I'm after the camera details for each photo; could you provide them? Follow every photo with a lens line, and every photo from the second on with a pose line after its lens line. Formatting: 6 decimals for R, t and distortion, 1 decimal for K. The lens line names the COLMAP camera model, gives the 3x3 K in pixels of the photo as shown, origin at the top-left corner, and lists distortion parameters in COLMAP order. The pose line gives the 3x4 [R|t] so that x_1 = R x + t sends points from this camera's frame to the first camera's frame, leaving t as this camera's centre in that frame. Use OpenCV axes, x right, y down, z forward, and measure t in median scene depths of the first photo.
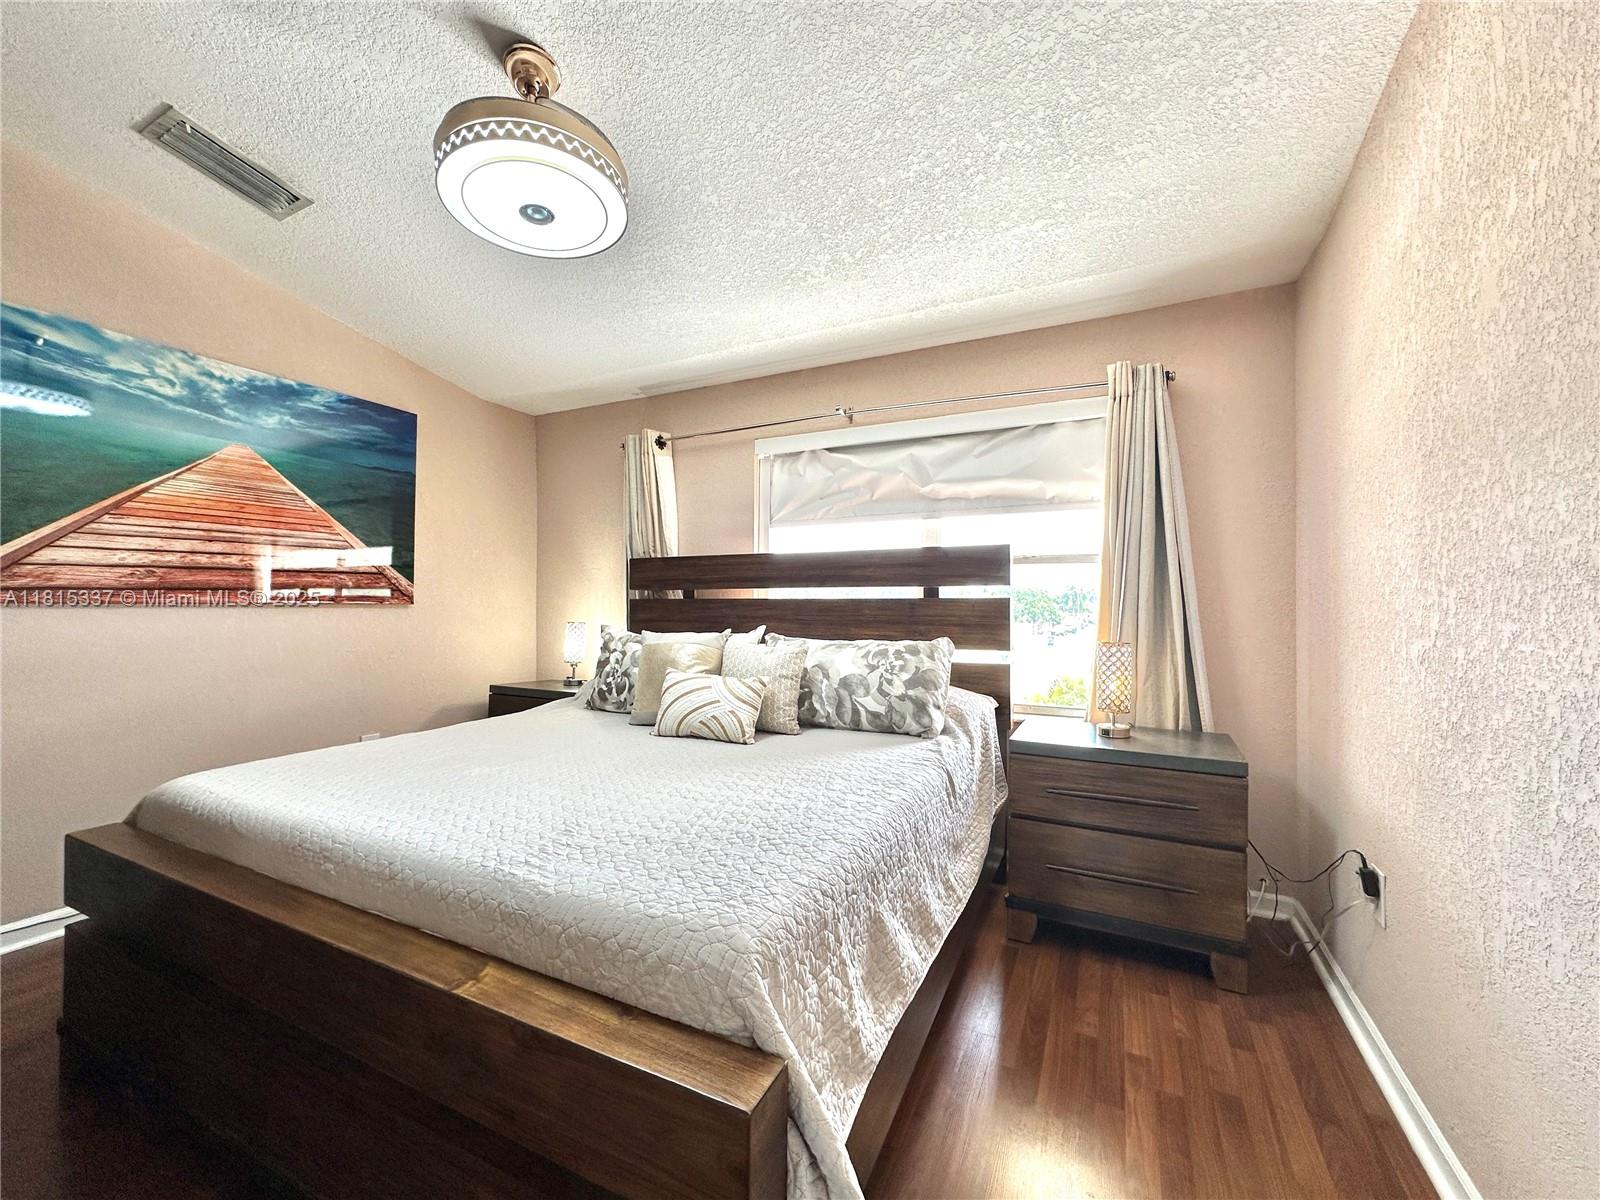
lens RADIAL K [[639.2, 0, 795.1], [0, 639.2, 604.7], [0, 0, 1]] dist [-0.004363, 0.000988]
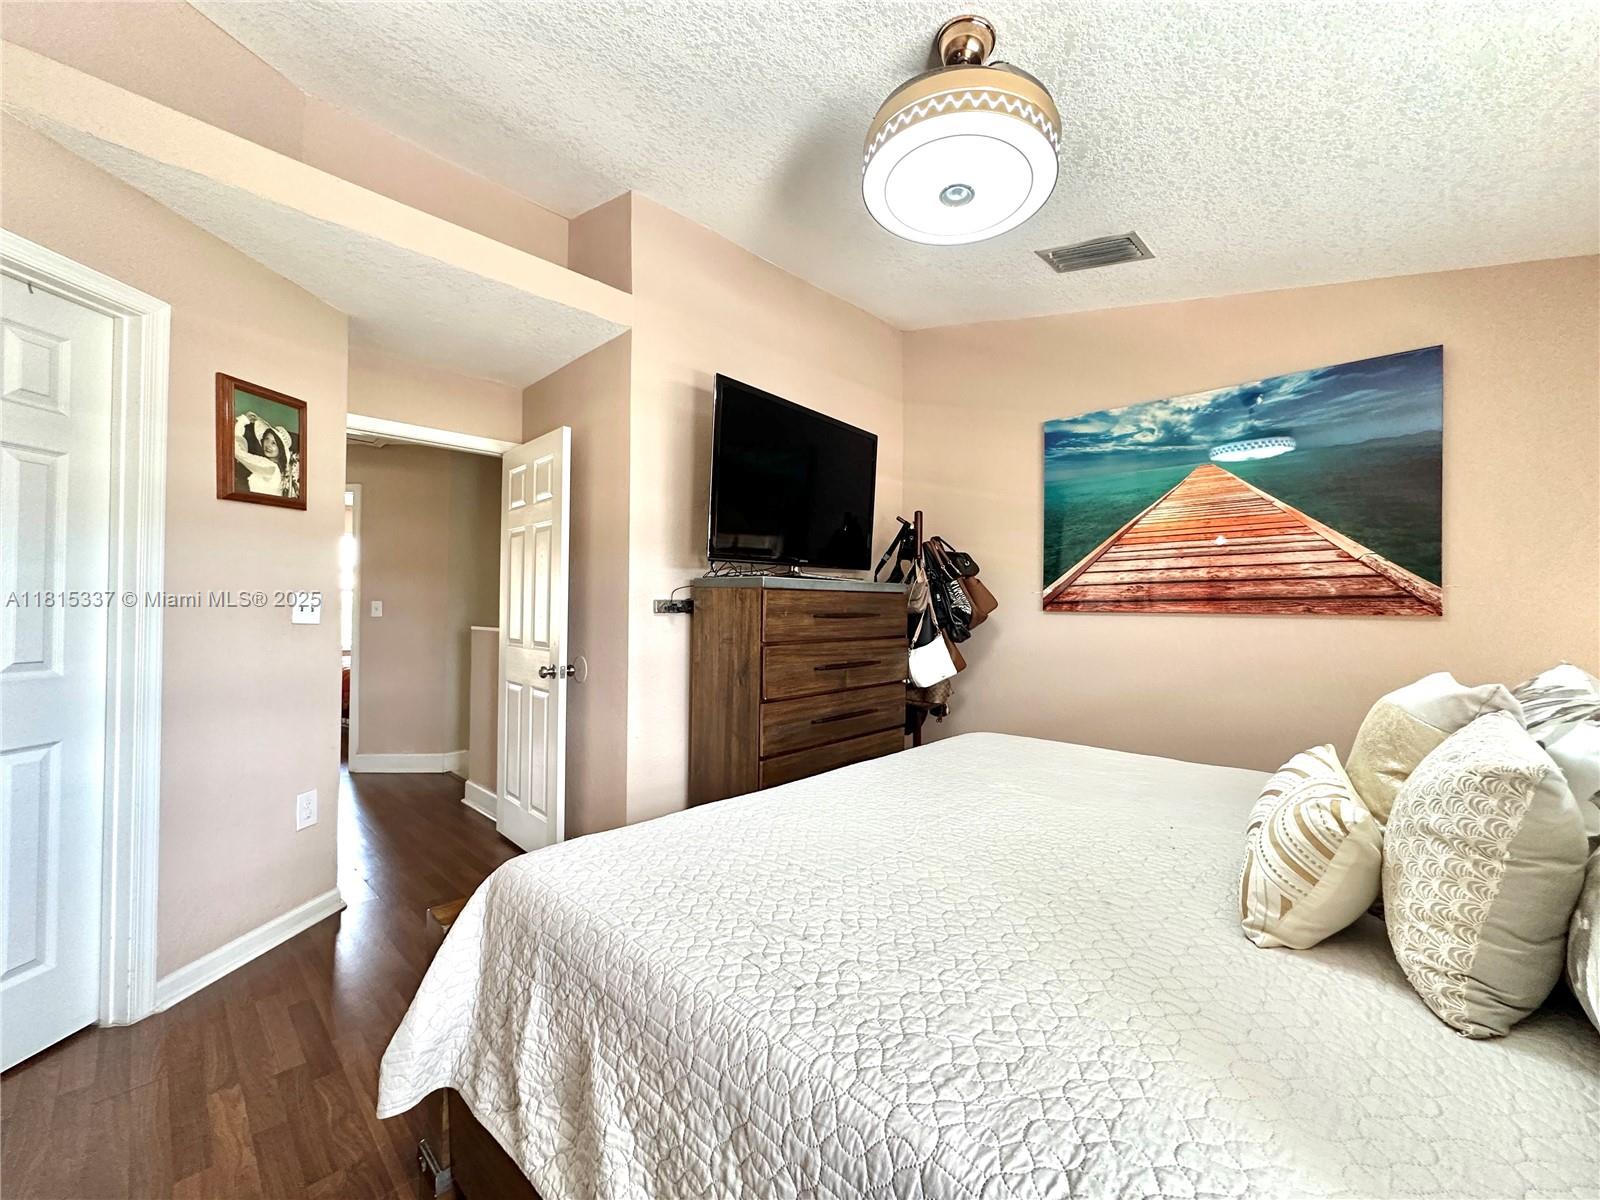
lens RADIAL K [[639.2, 0, 798.1], [0, 639.2, 598.6], [0, 0, 1]] dist [-0.004363, 0.000988]
pose [[-0.299833, -0.014753, -0.953878, 0.364478], [-0.006665, 0.999888, -0.013369, -0.007594], [0.953968, 0.002349, -0.299898, 0.696269]]
